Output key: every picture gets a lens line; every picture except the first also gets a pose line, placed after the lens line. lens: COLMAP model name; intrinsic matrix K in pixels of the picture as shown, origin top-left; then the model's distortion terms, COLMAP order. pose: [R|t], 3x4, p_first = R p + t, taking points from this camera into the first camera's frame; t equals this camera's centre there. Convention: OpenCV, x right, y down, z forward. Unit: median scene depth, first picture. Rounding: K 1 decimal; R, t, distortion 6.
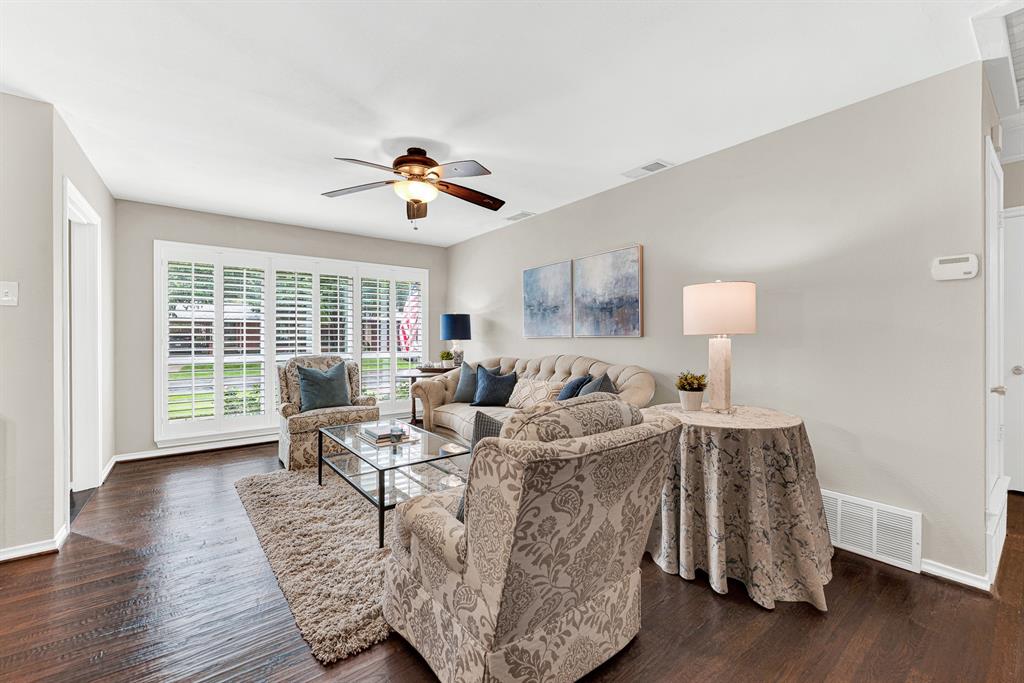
lens RADIAL K [[420.5, 0, 517.0], [0, 420.5, 337.5], [0, 0, 1]] dist [0.002745, -0.000477]
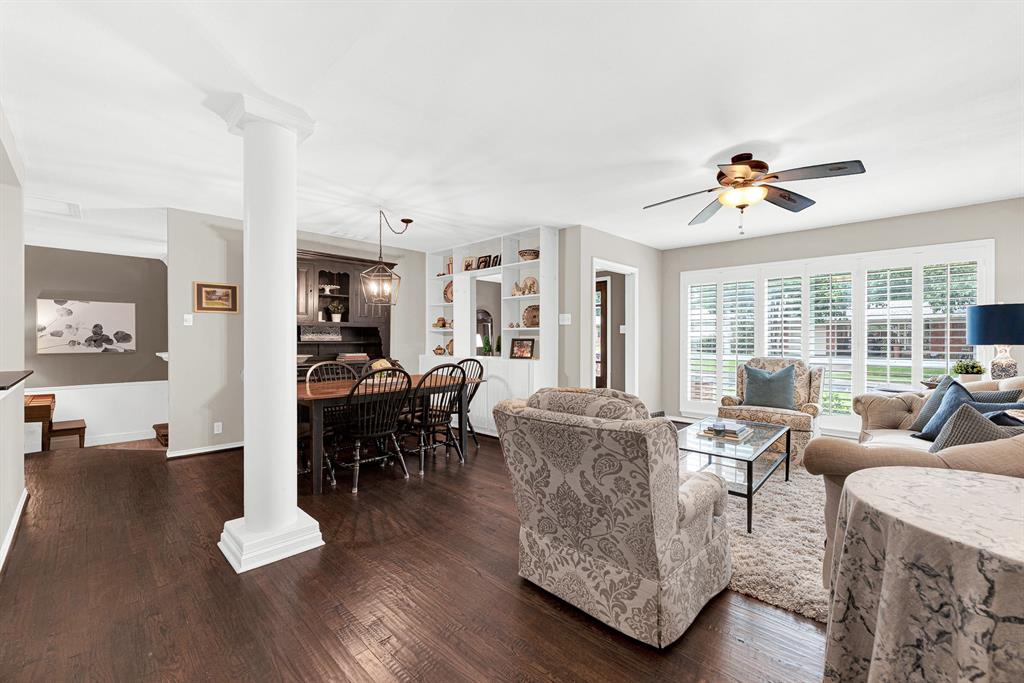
lens RADIAL K [[420.5, 0, 508.2], [0, 420.5, 336.8], [0, 0, 1]] dist [0.002745, -0.000477]
pose [[0.135265, -0.003144, -0.990804, 0.502187], [-0.000878, 0.999994, -0.003293, -0.004094], [0.990809, 0.001315, 0.135261, 0.221064]]
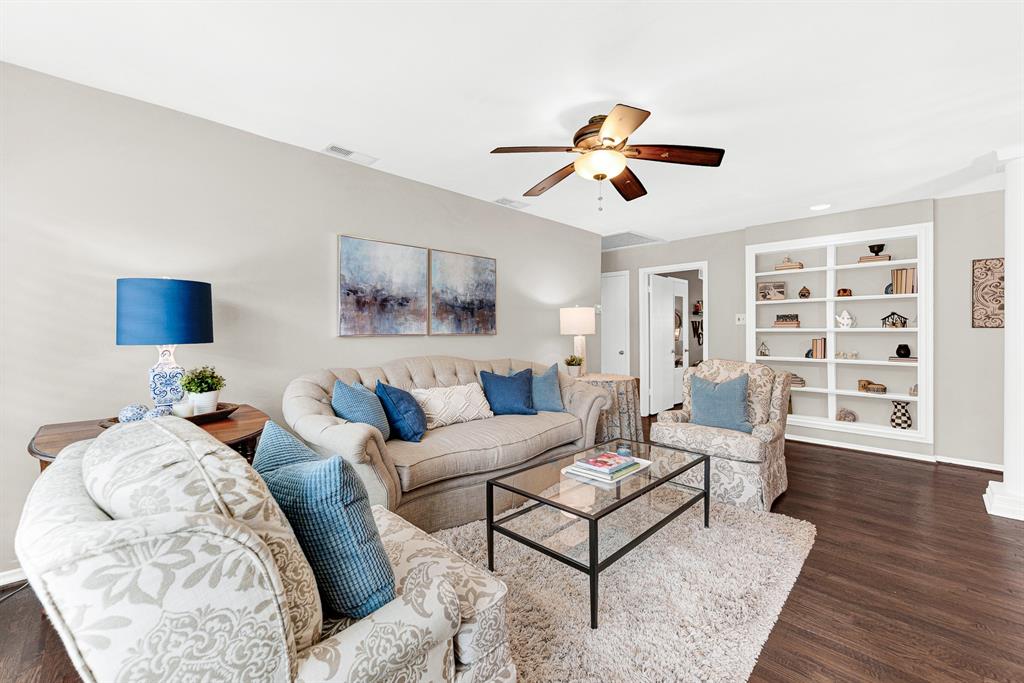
lens RADIAL K [[420.5, 0, 514.1], [0, 420.5, 335.2], [0, 0, 1]] dist [0.002745, -0.000477]
pose [[-0.109962, -0.005632, 0.993920, -0.745942], [-0.002890, 0.999982, 0.005347, -0.006599], [-0.993932, -0.002284, -0.109976, 0.881226]]
